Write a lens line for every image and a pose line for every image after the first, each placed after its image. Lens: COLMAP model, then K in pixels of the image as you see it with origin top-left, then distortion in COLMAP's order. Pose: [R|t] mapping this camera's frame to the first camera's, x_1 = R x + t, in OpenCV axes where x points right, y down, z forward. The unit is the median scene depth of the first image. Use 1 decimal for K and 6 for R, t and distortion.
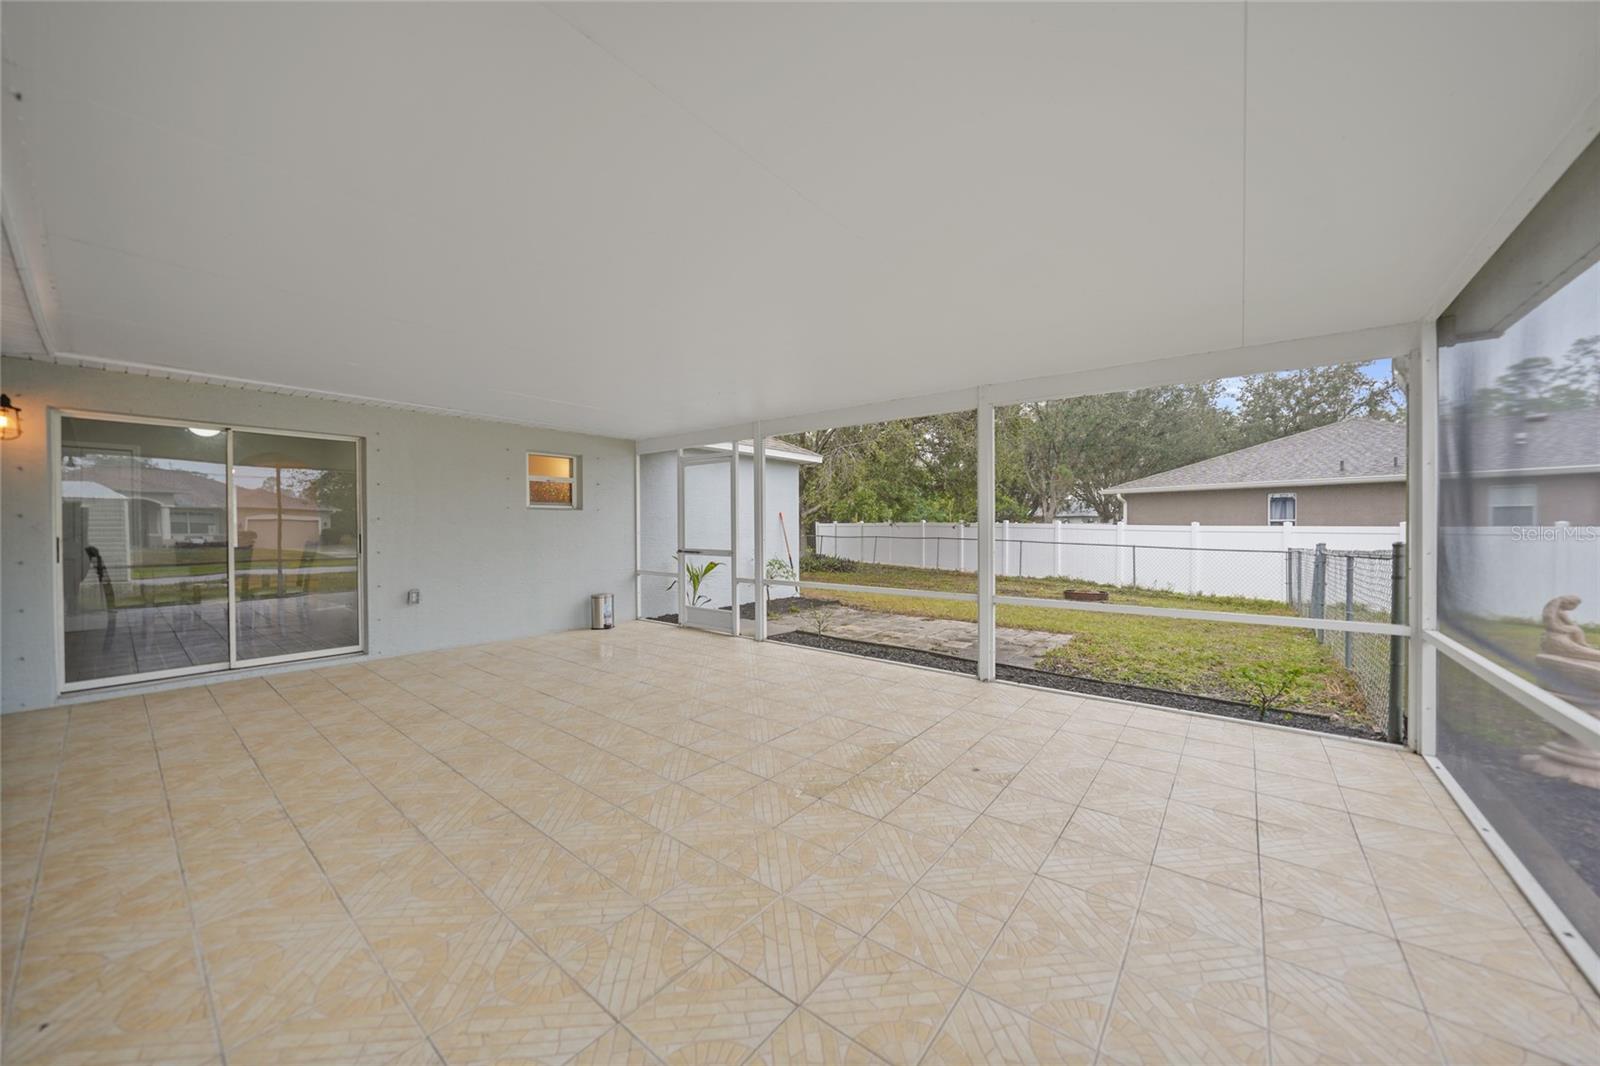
lens RADIAL K [[558.5, 0, 803.8], [0, 558.5, 531.8], [0, 0, 1]] dist [-0.021927, 0.002791]
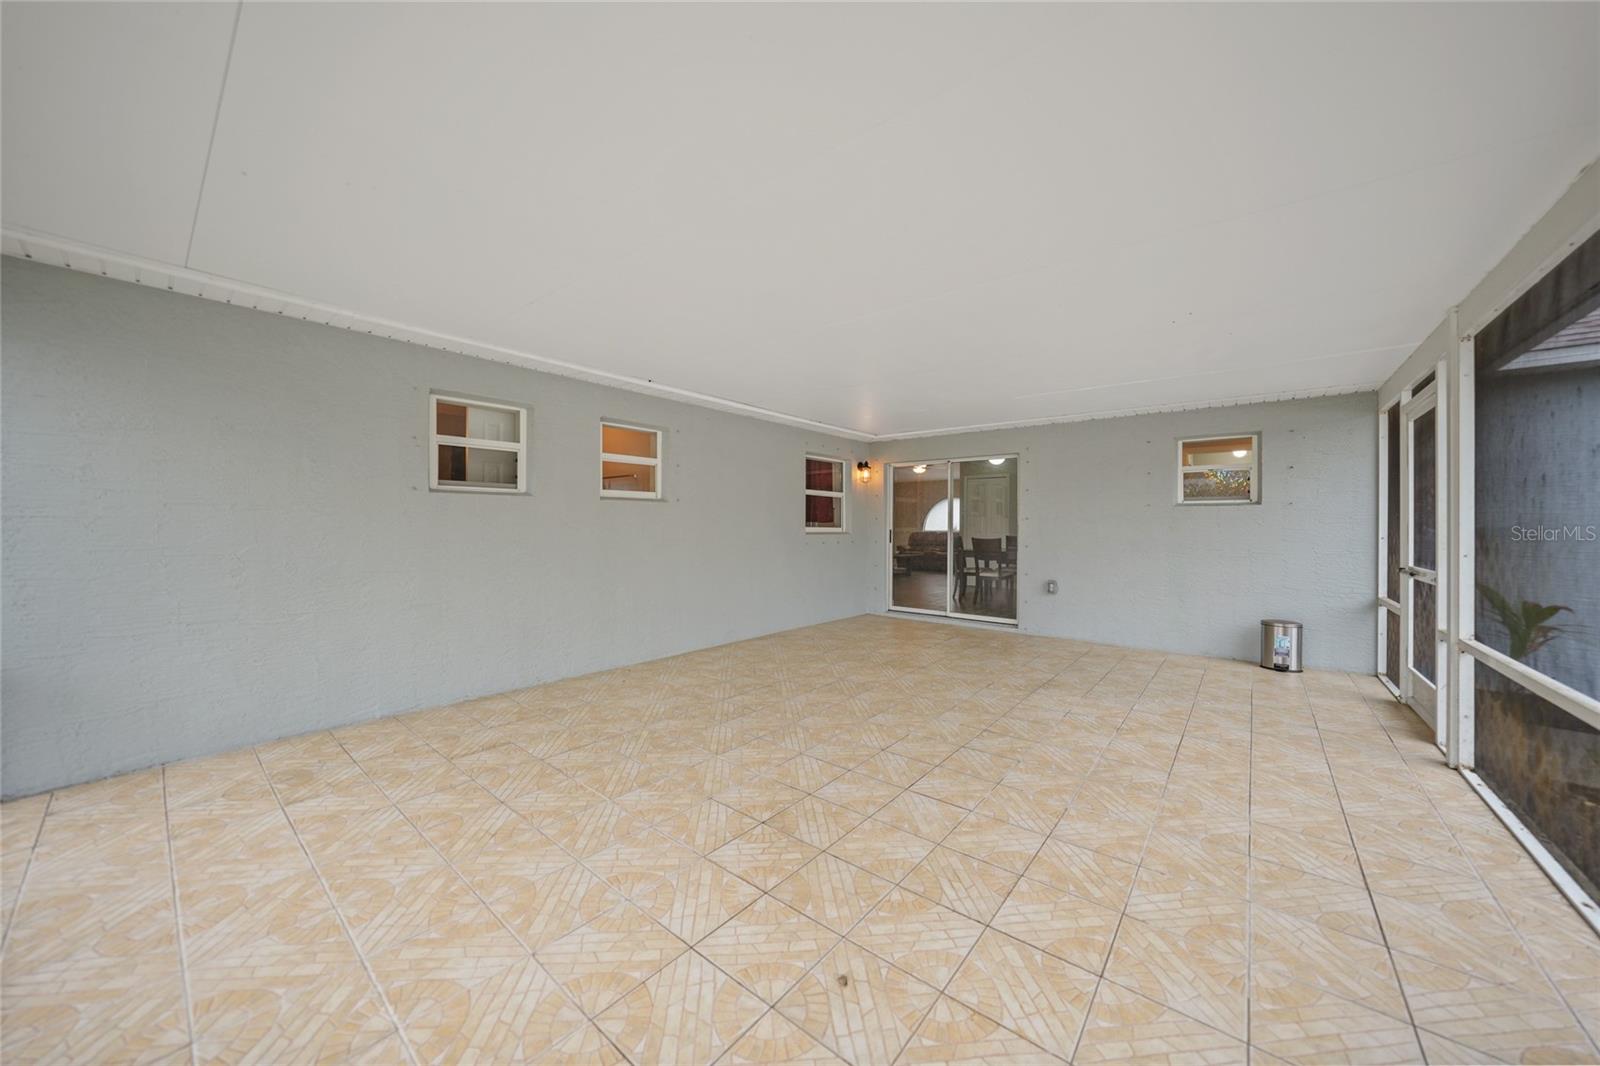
lens RADIAL K [[558.5, 0, 812.5], [0, 558.5, 524.1], [0, 0, 1]] dist [-0.021927, 0.002791]
pose [[-0.004716, -0.000445, -0.999989, 0.761496], [-0.015308, 0.999883, -0.000373, -0.007242], [0.999872, 0.015306, -0.004723, 0.877726]]
